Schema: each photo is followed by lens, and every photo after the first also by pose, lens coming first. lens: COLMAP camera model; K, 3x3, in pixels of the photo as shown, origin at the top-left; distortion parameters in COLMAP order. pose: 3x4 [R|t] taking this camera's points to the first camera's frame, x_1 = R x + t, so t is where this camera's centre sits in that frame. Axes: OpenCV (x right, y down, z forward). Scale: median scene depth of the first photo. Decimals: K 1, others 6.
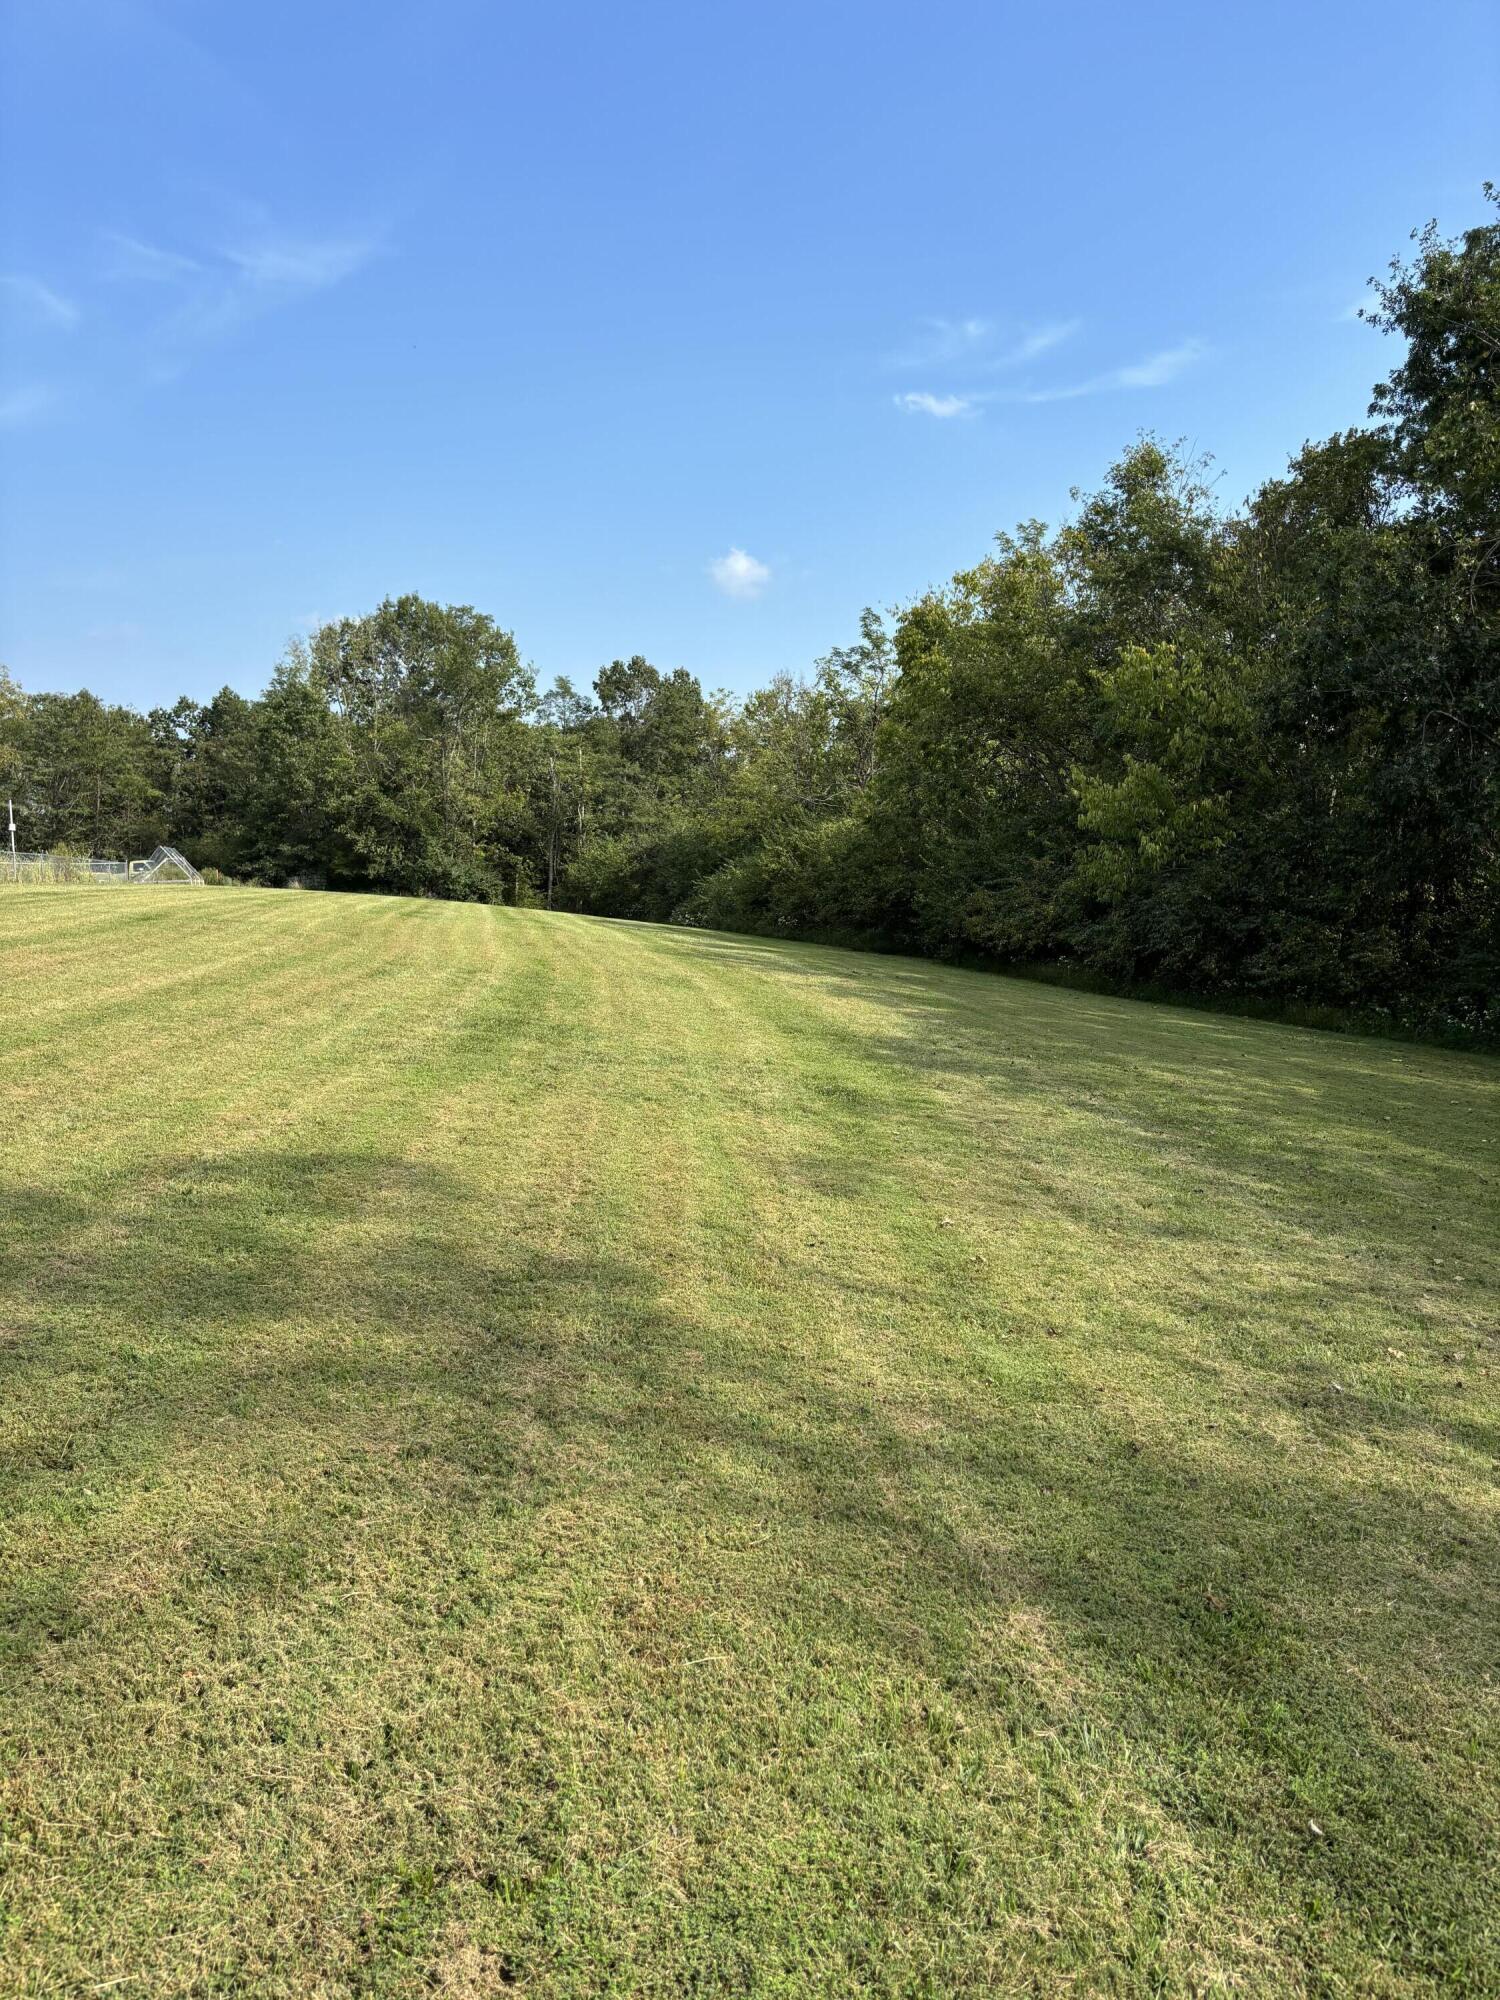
lens RADIAL K [[1501.9, 0, 758.5], [0, 1501.9, 1016.2], [0, 0, 1]] dist [0.061577, -0.052525]
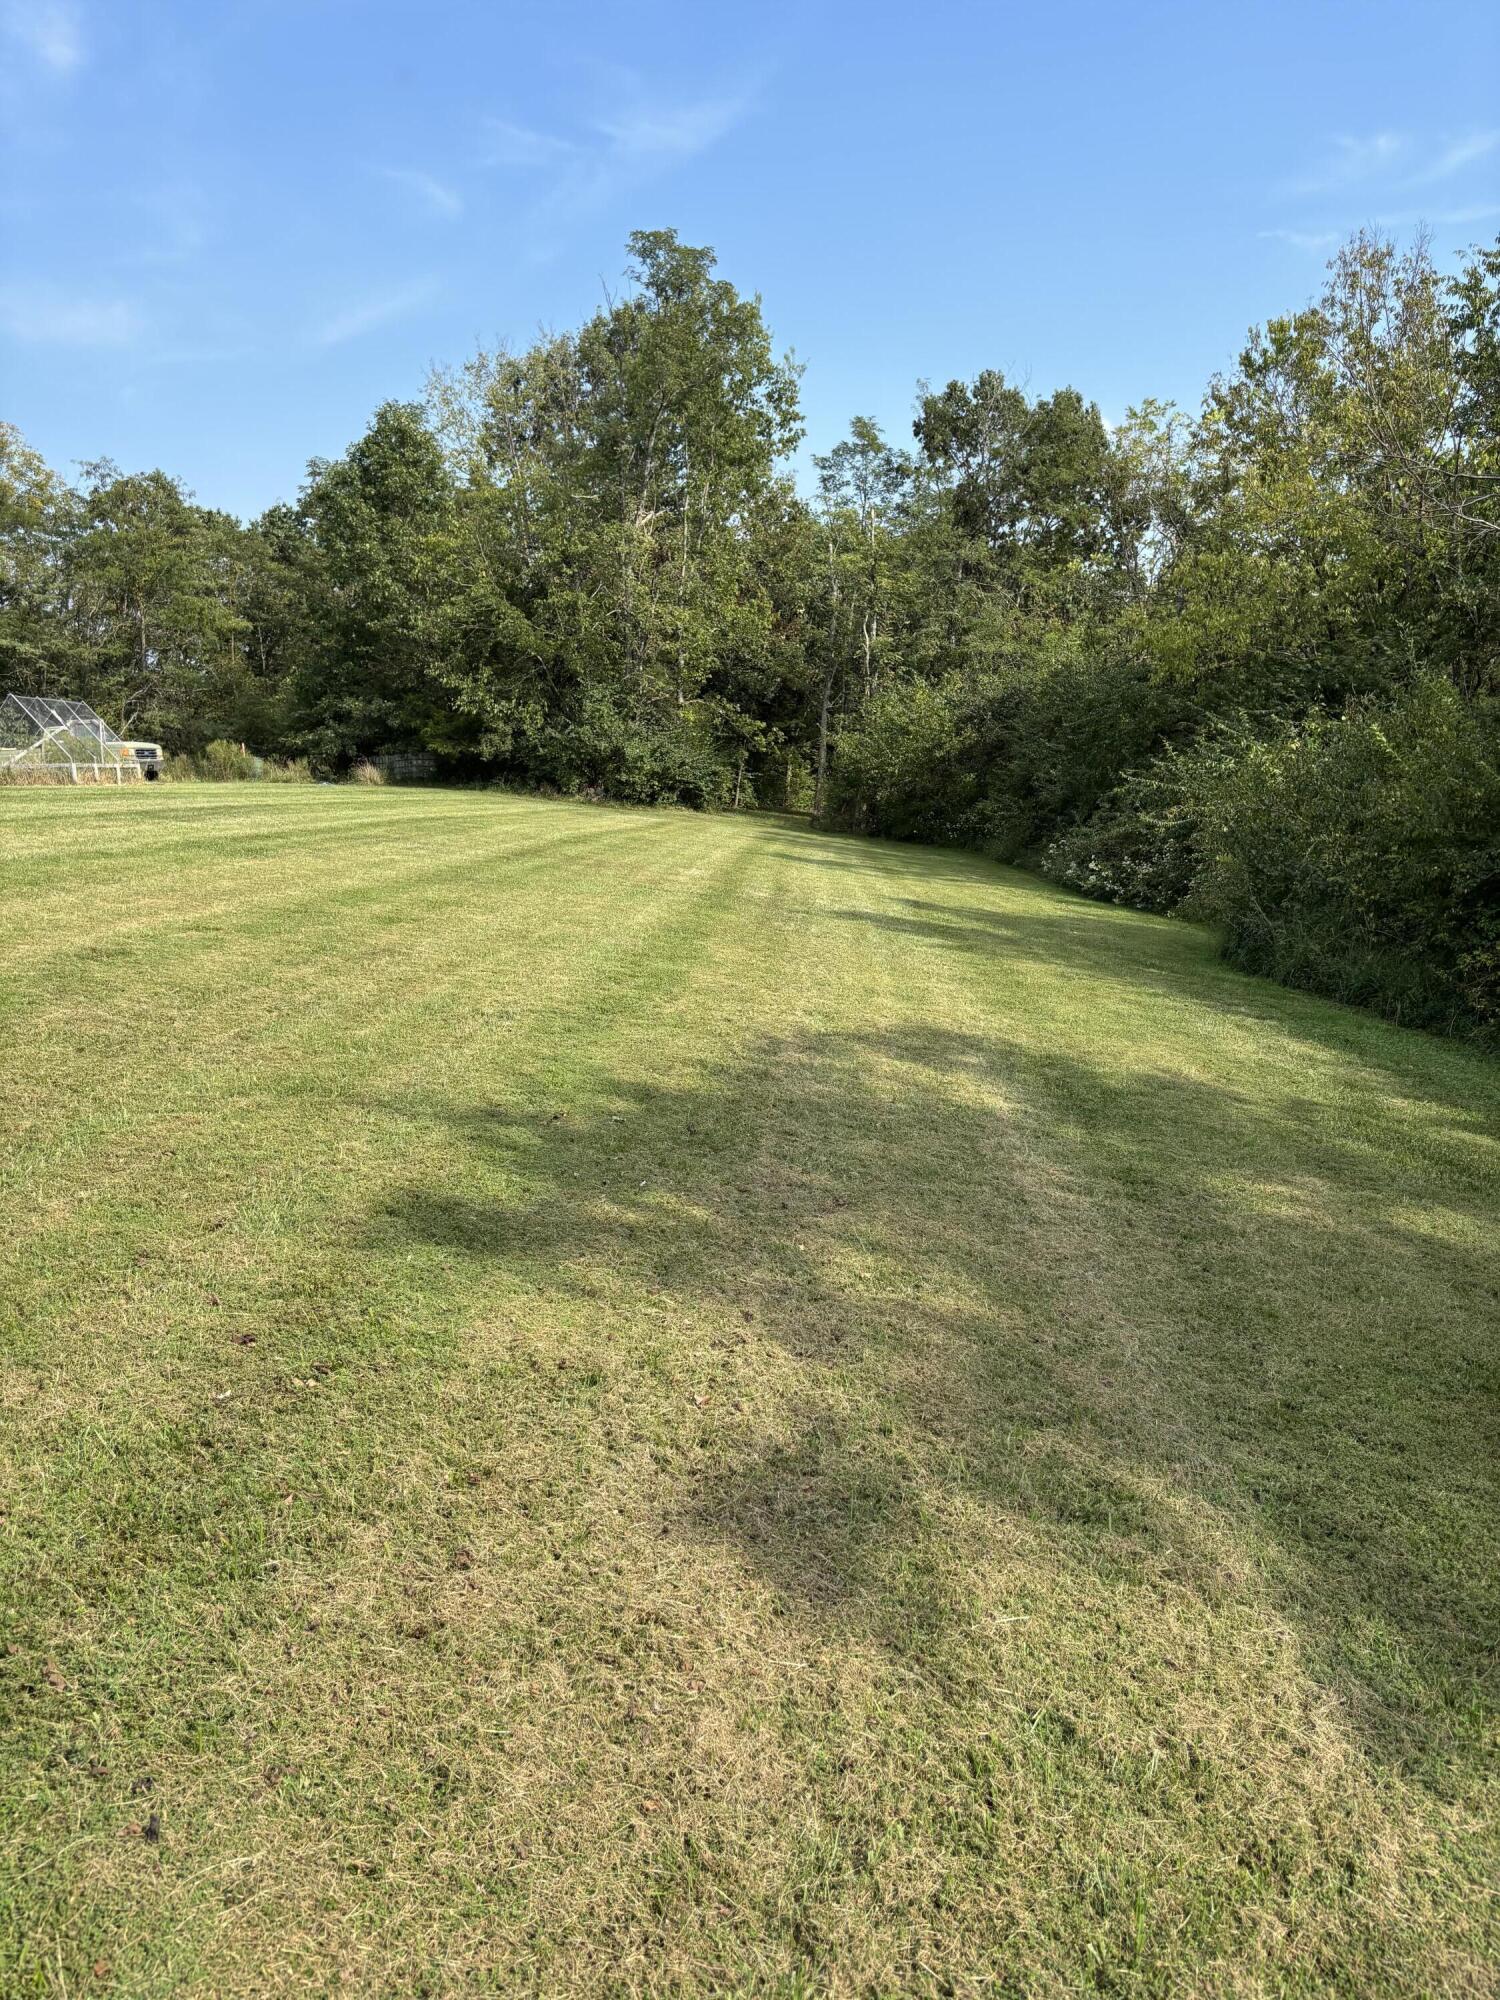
lens RADIAL K [[1501.9, 0, 750.1], [0, 1501.9, 994.3], [0, 0, 1]] dist [0.061577, -0.052525]
pose [[0.973287, 0.040461, -0.225997, -0.035631], [-0.025684, 0.997358, 0.067951, -0.046104], [0.228149, -0.060332, 0.971755, 0.484096]]
